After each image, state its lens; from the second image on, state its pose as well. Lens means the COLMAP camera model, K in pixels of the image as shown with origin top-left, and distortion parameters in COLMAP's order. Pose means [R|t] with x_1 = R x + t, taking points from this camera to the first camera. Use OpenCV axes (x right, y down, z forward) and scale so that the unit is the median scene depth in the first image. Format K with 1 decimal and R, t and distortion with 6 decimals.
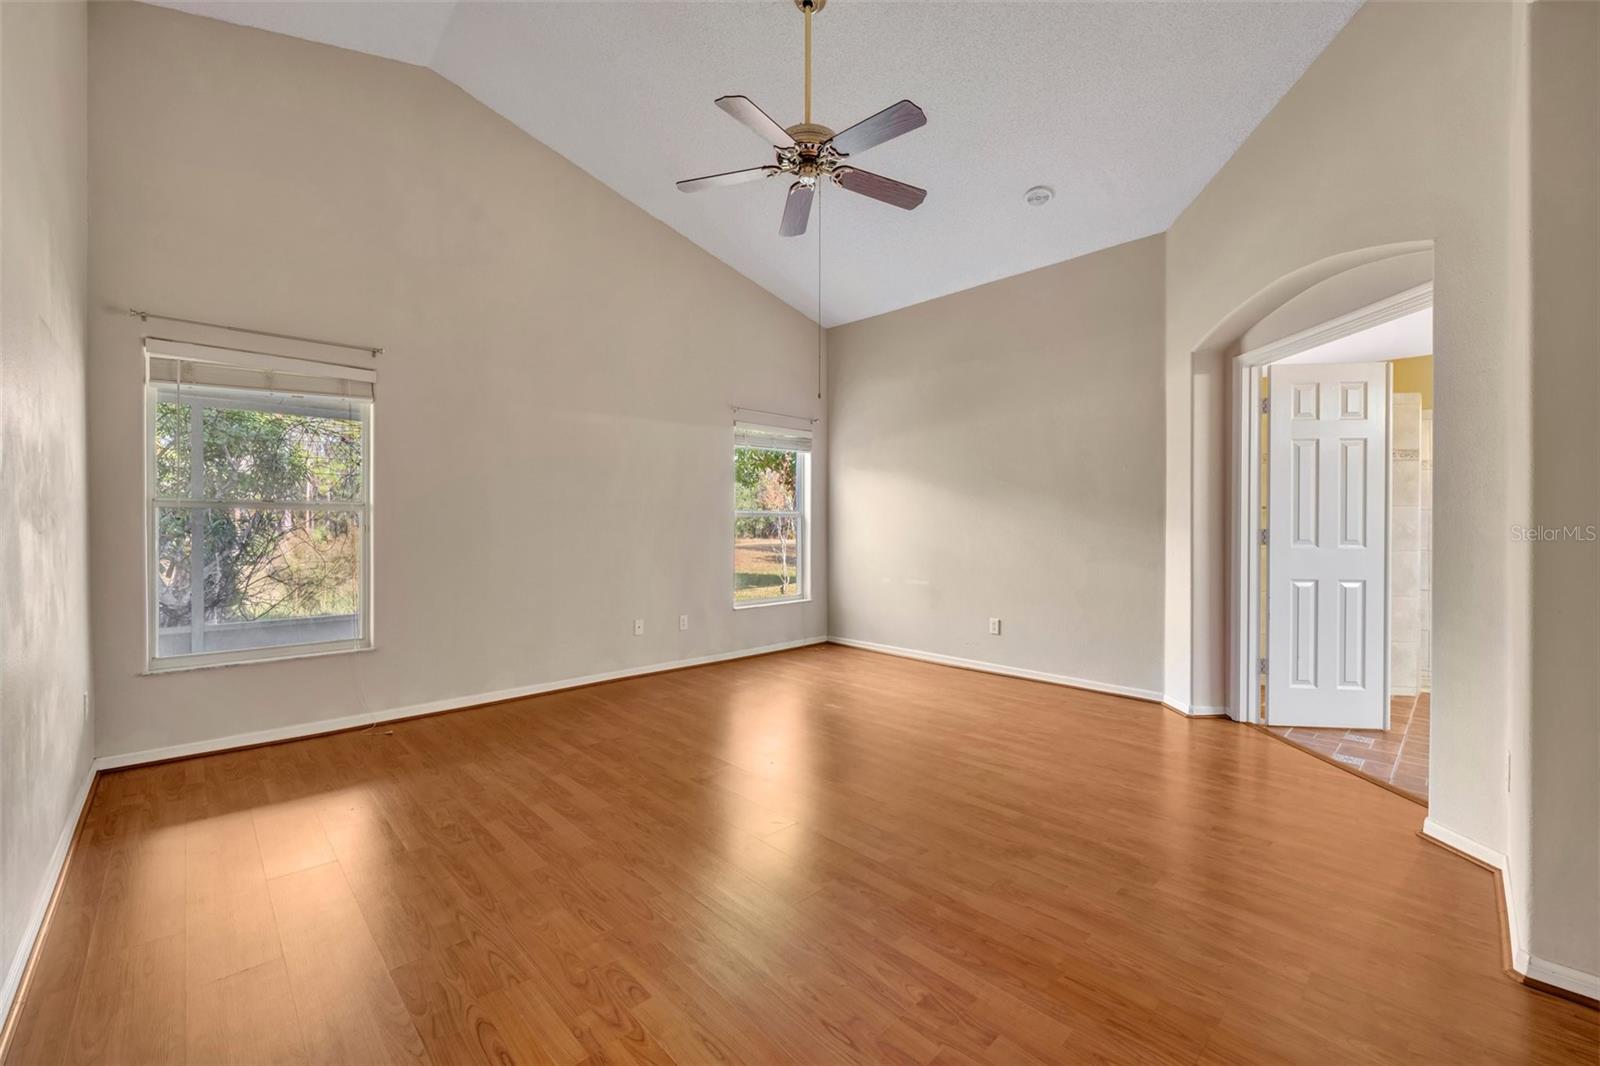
lens RADIAL K [[651.2, 0, 820.6], [0, 651.2, 528.3], [0, 0, 1]] dist [0.000753, 0.000312]
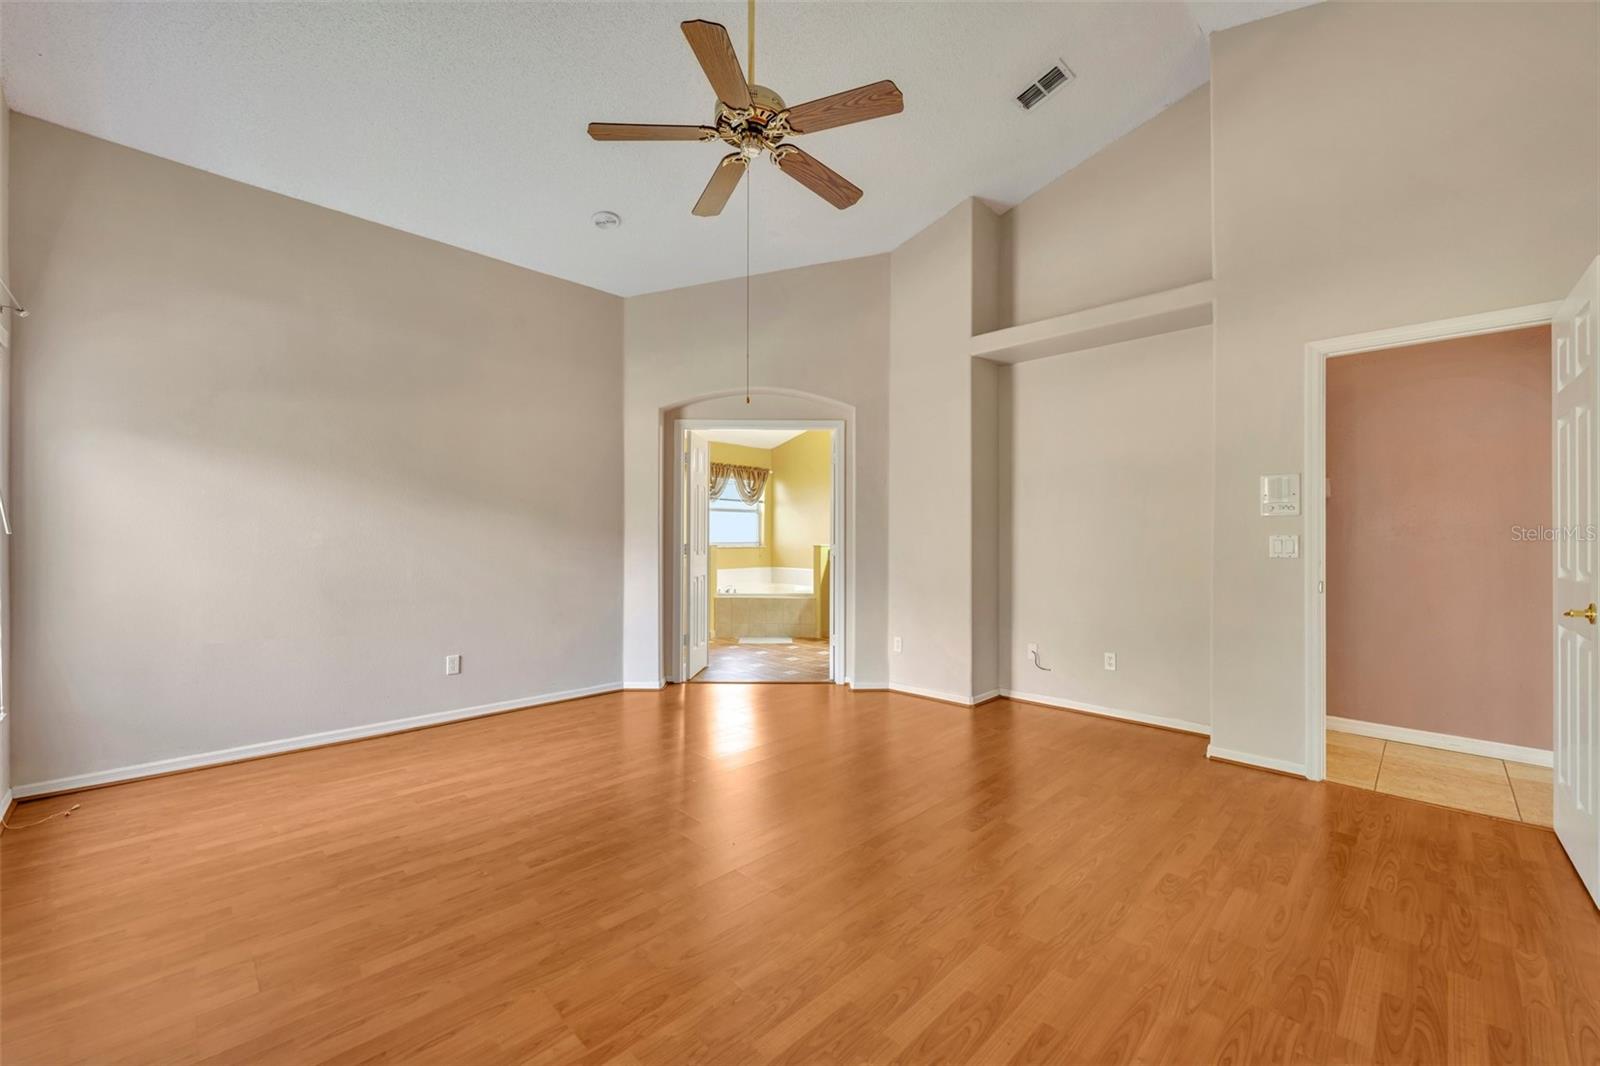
lens RADIAL K [[627.9, 0, 781.6], [0, 627.9, 535.2], [0, 0, 1]] dist [-0.000469, 0.000009]
pose [[0.014754, 0.002888, 0.999887, -0.733203], [0.003177, 0.999991, -0.002935, -0.013607], [-0.999886, 0.003220, 0.014745, 0.805059]]
